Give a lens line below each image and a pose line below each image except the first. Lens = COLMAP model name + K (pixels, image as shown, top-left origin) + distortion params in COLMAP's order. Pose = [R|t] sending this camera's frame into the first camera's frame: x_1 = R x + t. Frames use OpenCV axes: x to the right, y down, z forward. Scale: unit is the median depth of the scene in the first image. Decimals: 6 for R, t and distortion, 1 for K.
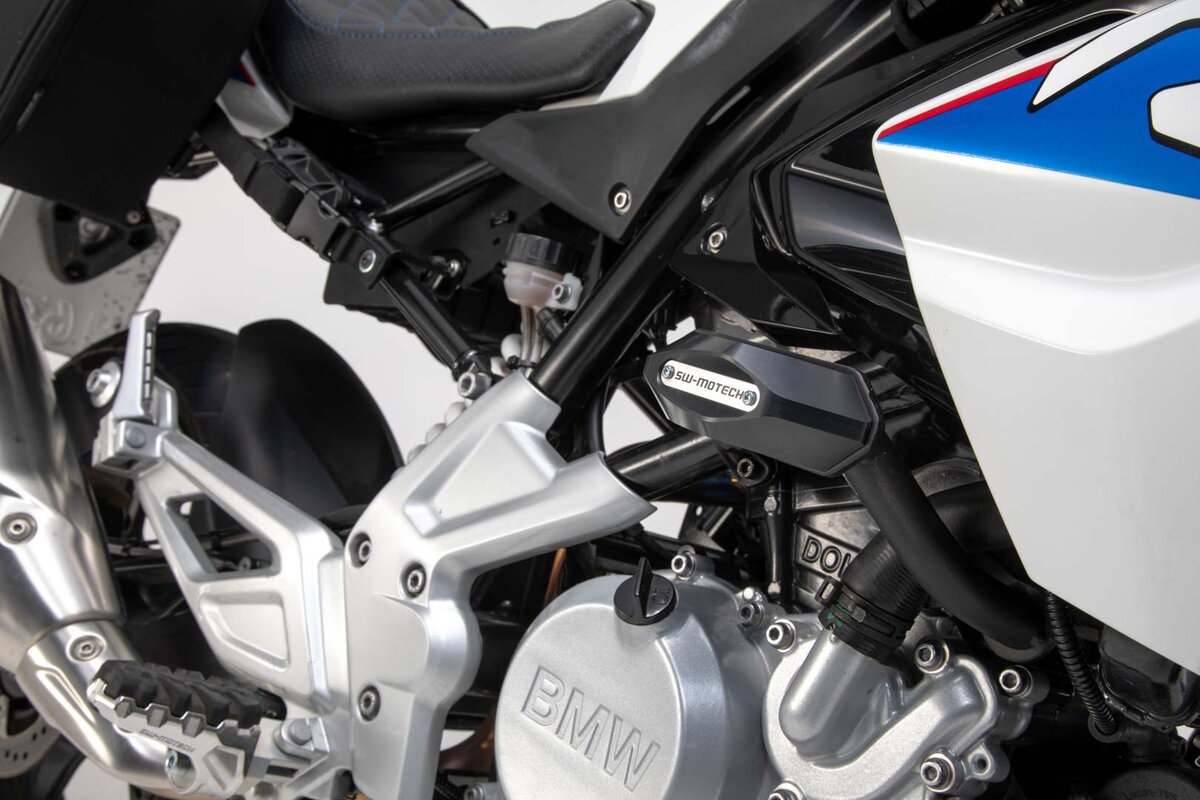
lens RADIAL K [[1323.6, 0, 600.0], [0, 1323.6, 400.0], [0, 0, 1]] dist [0.006990, 0.006879]
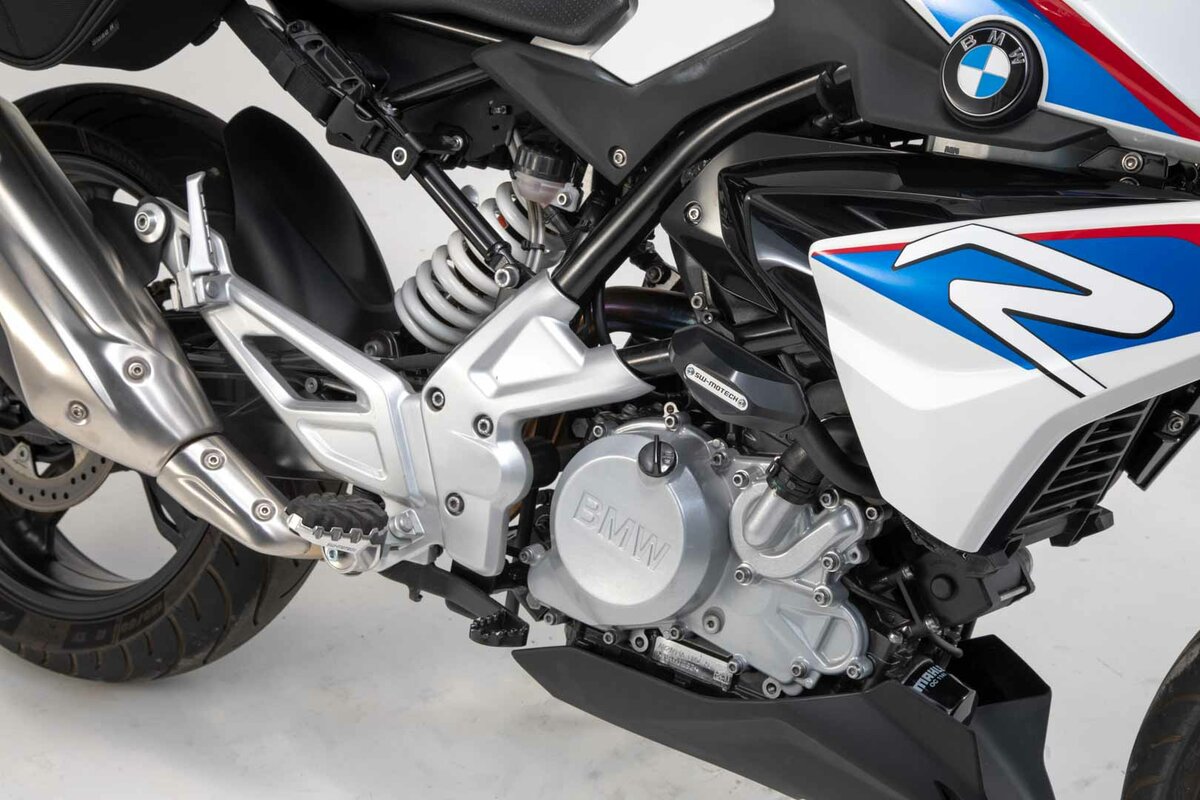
lens RADIAL K [[1988.2, 0, 600.0], [0, 1988.2, 400.0], [0, 0, 1]] dist [0.040046, 0.047412]
pose [[0.988096, -0.061644, 0.140949, -0.321056], [0.007516, 0.934458, 0.355994, -0.673480], [-0.153656, -0.350697, 0.923797, -1.043404]]
